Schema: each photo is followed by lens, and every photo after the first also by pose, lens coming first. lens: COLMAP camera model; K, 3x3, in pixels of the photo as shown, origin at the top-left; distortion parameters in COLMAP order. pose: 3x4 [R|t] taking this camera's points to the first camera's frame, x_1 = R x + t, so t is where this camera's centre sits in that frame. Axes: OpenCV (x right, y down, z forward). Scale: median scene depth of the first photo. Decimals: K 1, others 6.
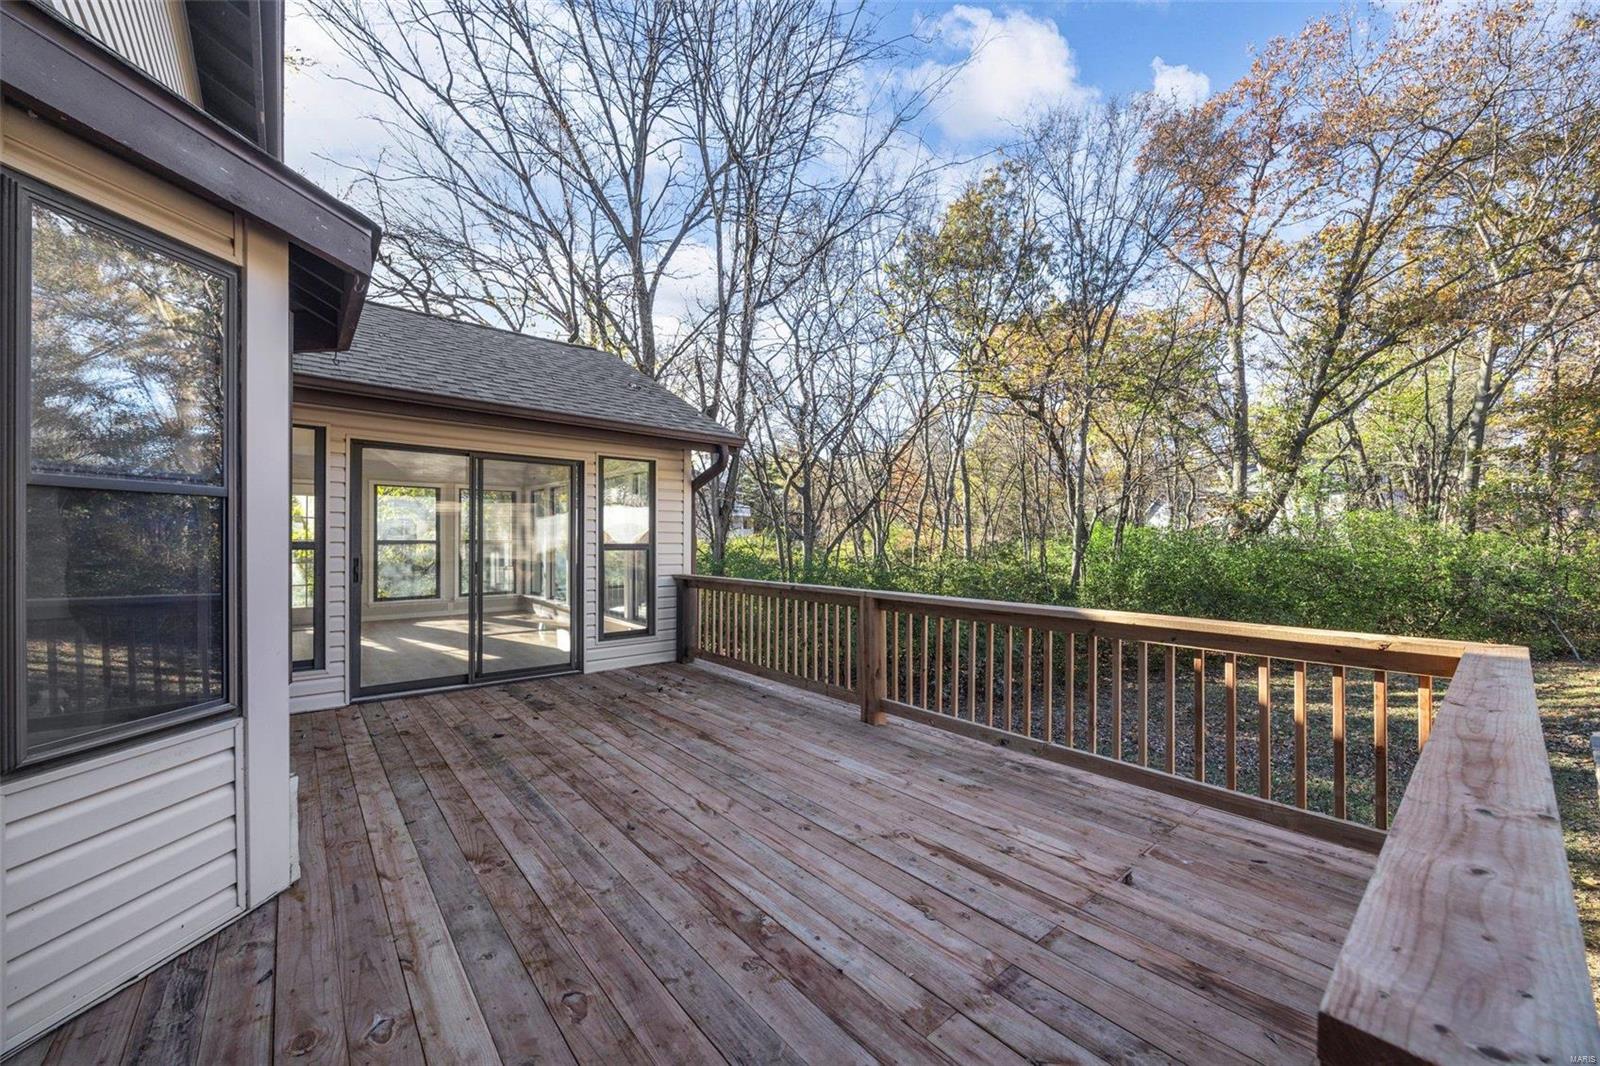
lens RADIAL K [[612.0, 0, 798.0], [0, 612.0, 539.3], [0, 0, 1]] dist [-0.001838, -0.000089]
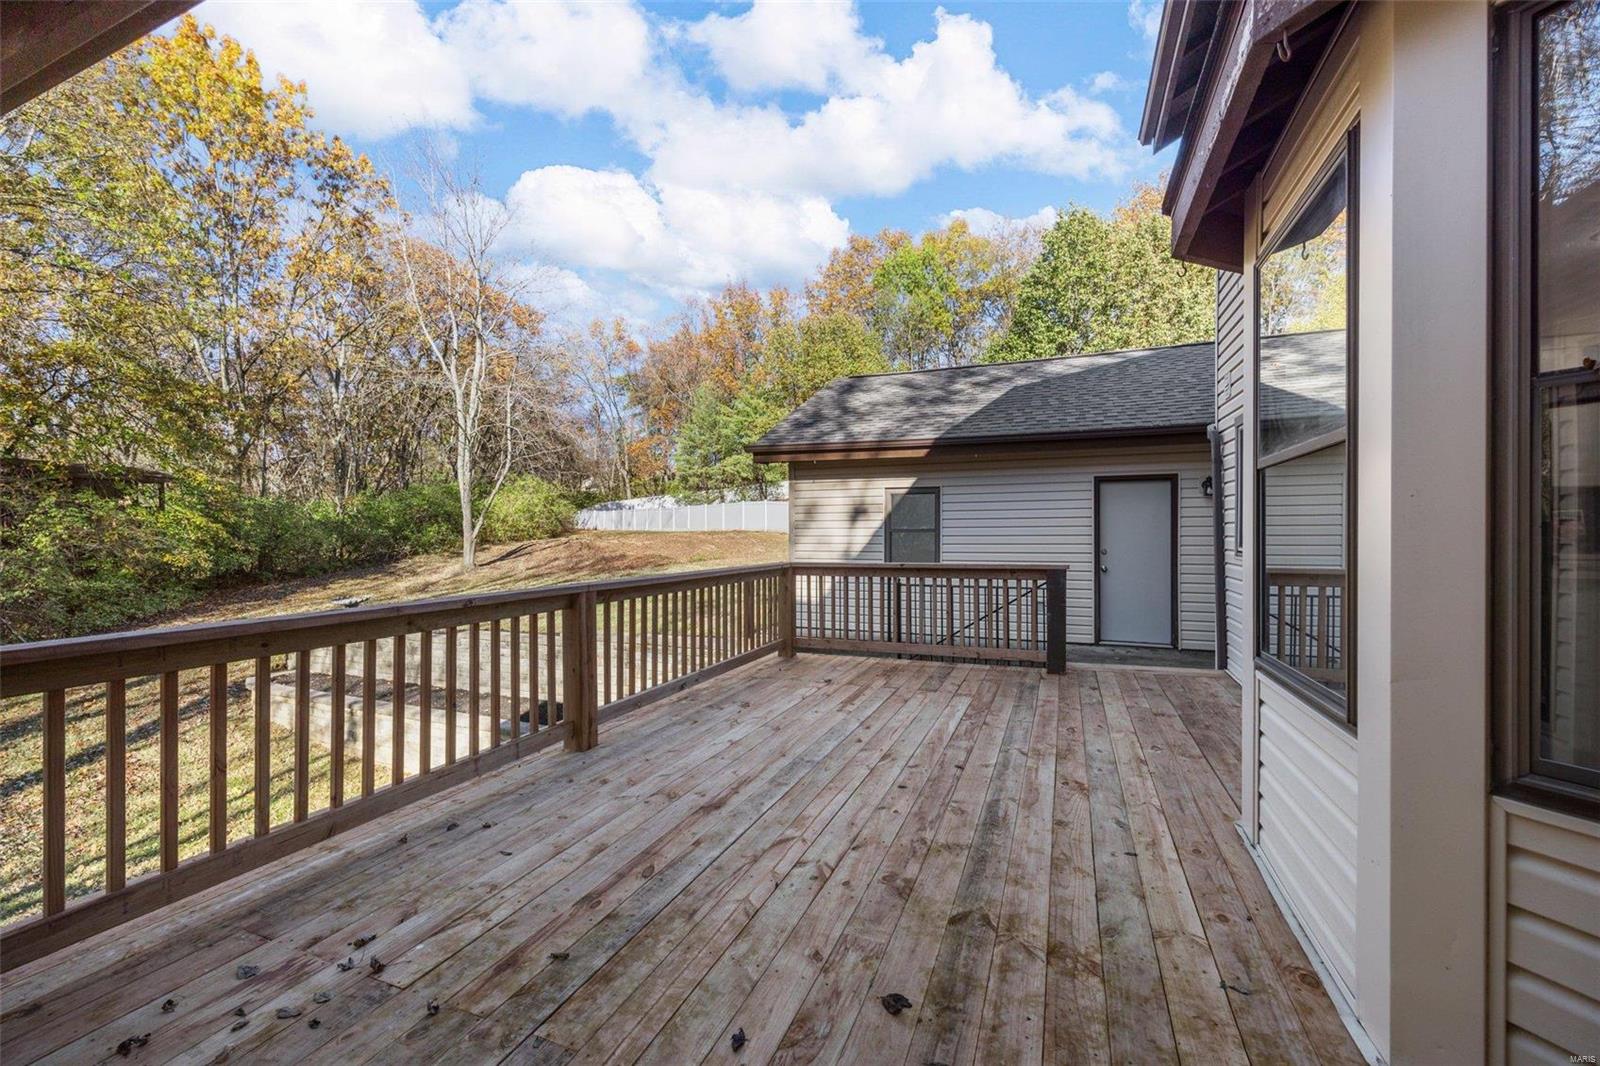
lens RADIAL K [[612.0, 0, 807.4], [0, 612.0, 531.6], [0, 0, 1]] dist [-0.001838, -0.000089]
pose [[-0.457477, 0.006022, 0.889201, -0.931660], [0.007374, 0.999968, -0.002978, 0.022567], [-0.889191, 0.005195, -0.457507, 1.403164]]
